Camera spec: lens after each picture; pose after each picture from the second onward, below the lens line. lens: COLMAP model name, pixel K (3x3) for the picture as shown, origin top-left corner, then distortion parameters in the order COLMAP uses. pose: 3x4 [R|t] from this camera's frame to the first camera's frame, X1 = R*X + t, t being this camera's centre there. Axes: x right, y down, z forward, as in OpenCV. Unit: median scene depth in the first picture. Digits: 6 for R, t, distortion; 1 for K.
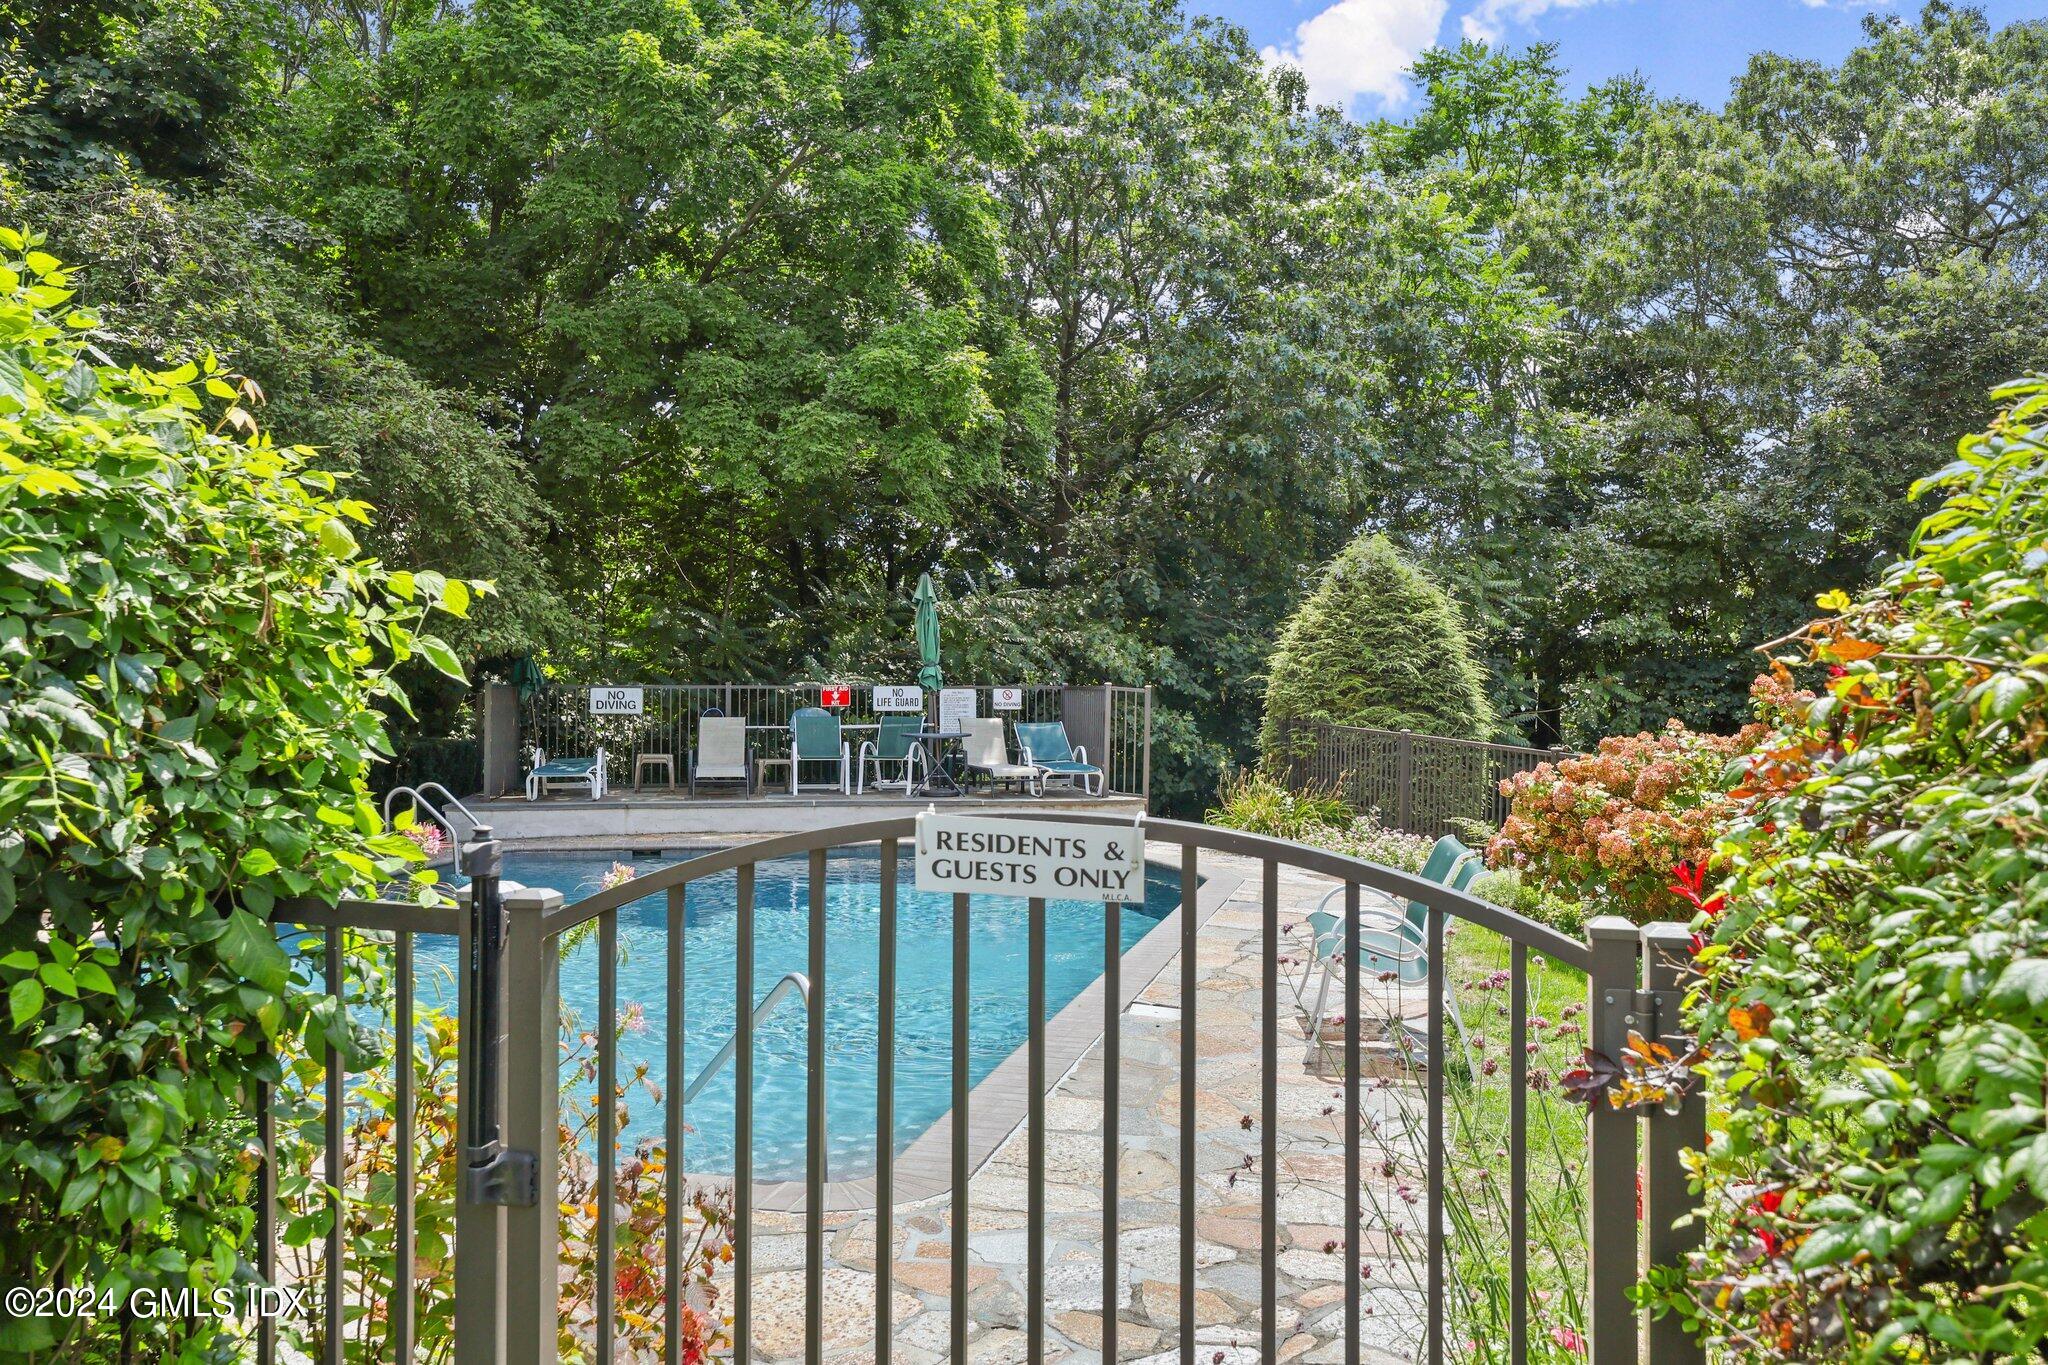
lens RADIAL K [[1646.5, 0, 1023.6], [0, 1646.5, 681.9], [0, 0, 1]] dist [-0.034256, -0.003595]
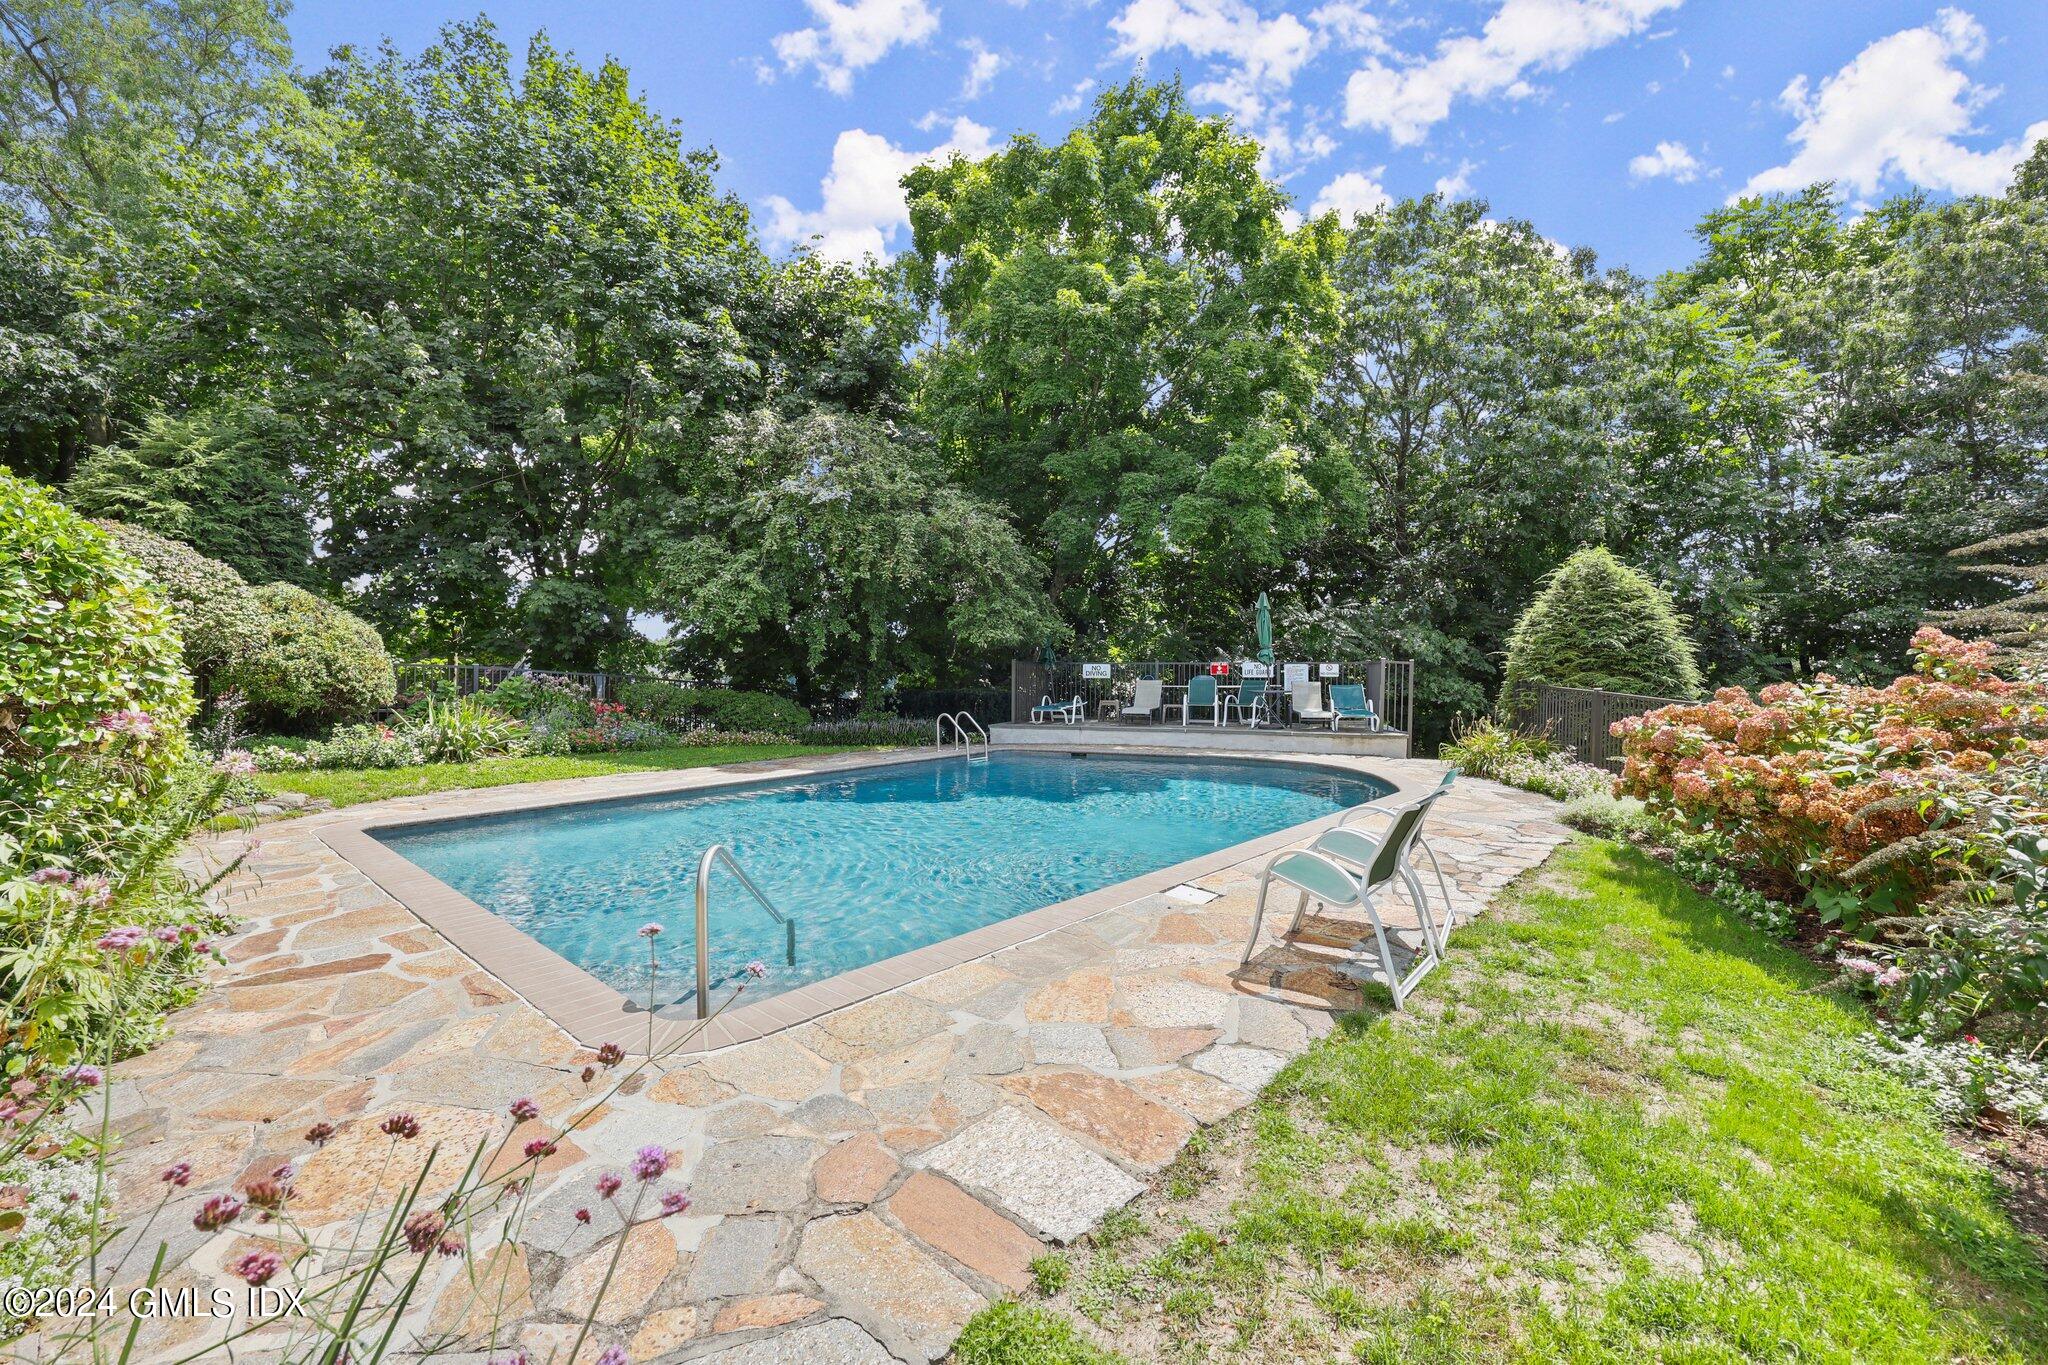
lens RADIAL K [[804.6, 0, 1024.1], [0, 804.6, 687.2], [0, 0, 1]] dist [-0.013868, 0.000028]
pose [[0.867850, 0.006578, -0.496782, 0.130195], [0.001381, 0.999877, 0.015652, 0.015126], [0.496824, -0.014270, 0.867734, 0.185002]]
